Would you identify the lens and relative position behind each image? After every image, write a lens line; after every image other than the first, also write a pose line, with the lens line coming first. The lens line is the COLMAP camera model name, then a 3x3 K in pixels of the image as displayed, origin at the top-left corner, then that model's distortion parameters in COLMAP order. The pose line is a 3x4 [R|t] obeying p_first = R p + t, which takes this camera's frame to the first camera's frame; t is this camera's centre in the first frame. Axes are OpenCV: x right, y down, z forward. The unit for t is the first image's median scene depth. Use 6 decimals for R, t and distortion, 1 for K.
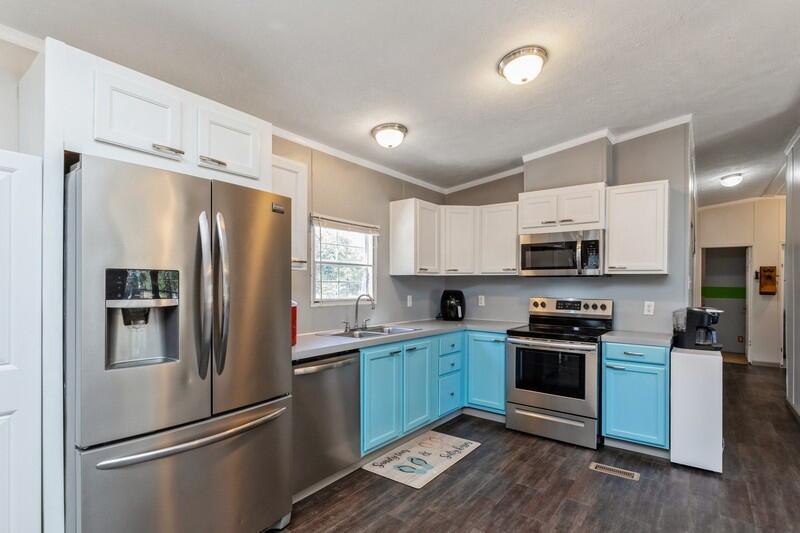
lens RADIAL K [[398.1, 0, 406.6], [0, 398.1, 284.4], [0, 0, 1]] dist [-0.003419, 0.000982]
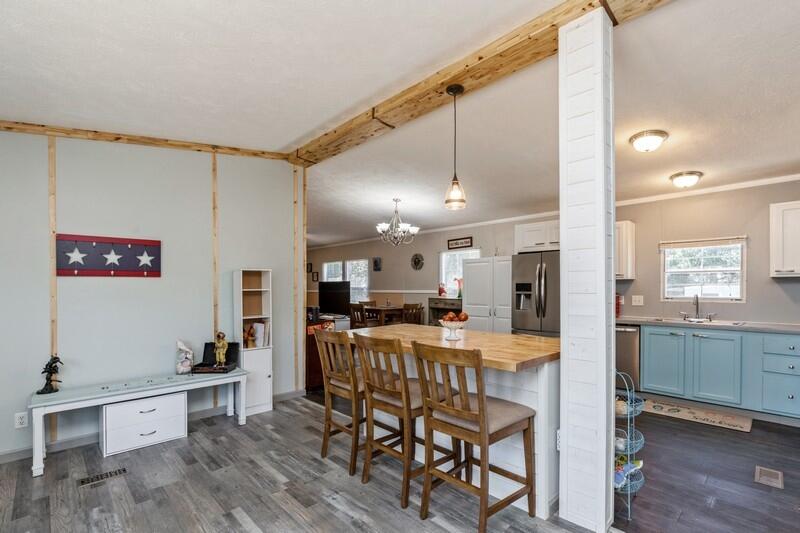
lens RADIAL K [[375.3, 0, 403.4], [0, 375.3, 288.5], [0, 0, 1]] dist [0.001272, 0.000646]
pose [[-0.170521, -0.005132, -0.985341, 1.346588], [0.002569, 0.999981, -0.005653, 0.011511], [0.985351, -0.003495, -0.170504, 0.240482]]
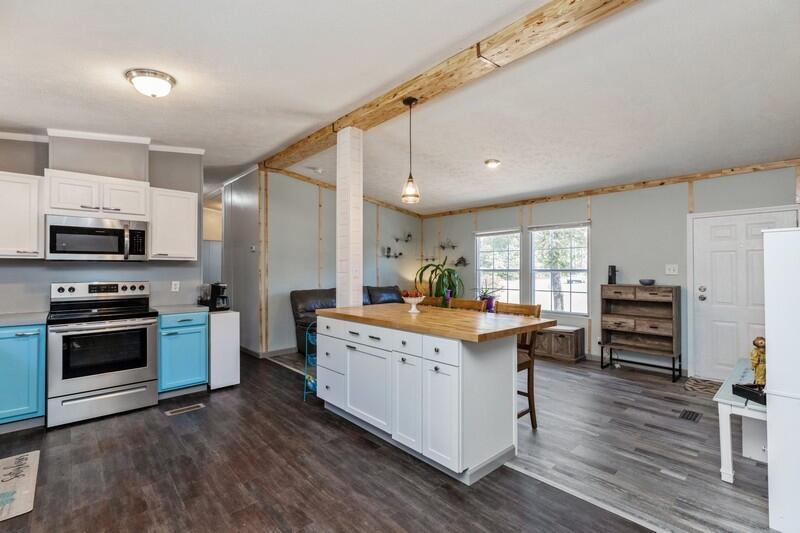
lens RADIAL K [[360.4, 0, 402.9], [0, 360.4, 265.5], [0, 0, 1]] dist [0.009597, -0.003110]
pose [[0.181184, 0.000495, 0.983449, -0.453377], [0.004999, 0.999986, -0.001425, -0.003468], [-0.983437, 0.005174, 0.181179, 0.057462]]
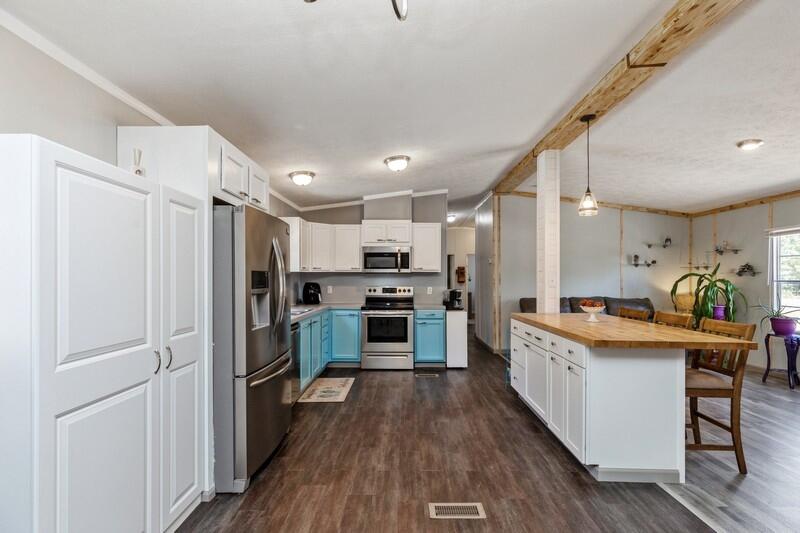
lens RADIAL K [[360.4, 0, 403.2], [0, 360.4, 273.5], [0, 0, 1]] dist [0.009597, -0.003110]
pose [[0.804921, 0.001190, 0.593381, -0.510459], [0.005524, 0.999940, -0.009499, -0.004095], [-0.593356, 0.010924, 0.804866, -0.283761]]
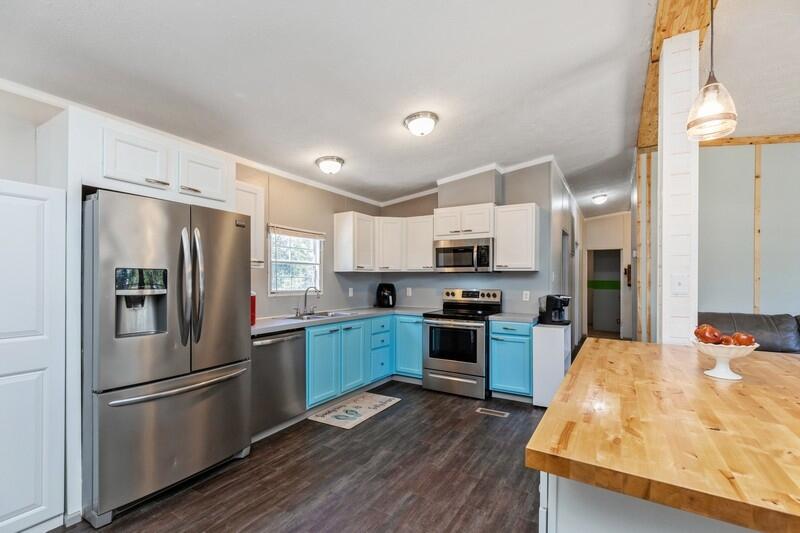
lens RADIAL K [[360.4, 0, 404.8], [0, 360.4, 276.6], [0, 0, 1]] dist [0.009597, -0.003110]
pose [[0.993815, -0.002364, 0.111022, 0.065205], [0.003236, 0.999965, -0.007677, 0.002176], [-0.111000, 0.007989, 0.993788, -0.192830]]
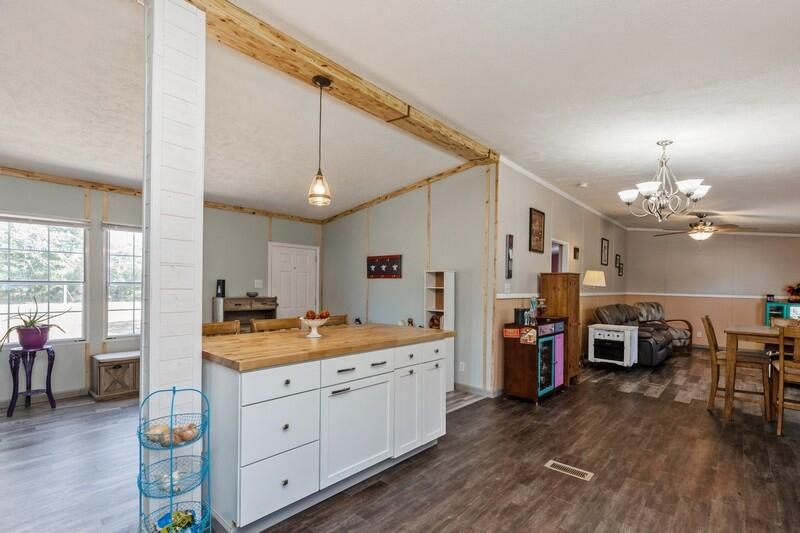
lens RADIAL K [[360.4, 0, 411.9], [0, 360.4, 288.3], [0, 0, 1]] dist [0.009597, -0.003110]
pose [[-0.995304, -0.027623, 0.092774, 0.200285], [-0.026751, 0.999586, 0.010625, -0.001957], [-0.093029, 0.008094, -0.995631, 0.965973]]
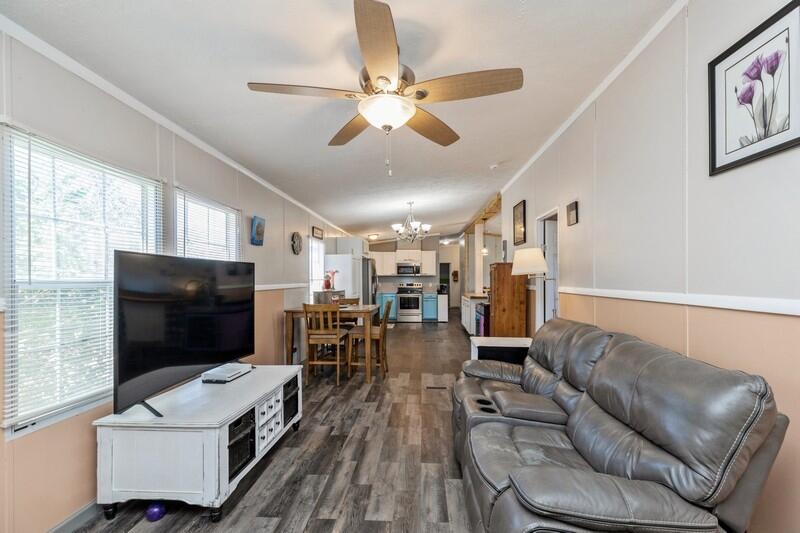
lens RADIAL K [[360.4, 0, 397.3], [0, 360.4, 273.1], [0, 0, 1]] dist [0.009597, -0.003110]
pose [[0.838436, -0.001224, 0.544999, -1.521884], [0.008405, 0.999908, -0.010685, -0.016051], [-0.544936, 0.013539, 0.838369, -1.682051]]
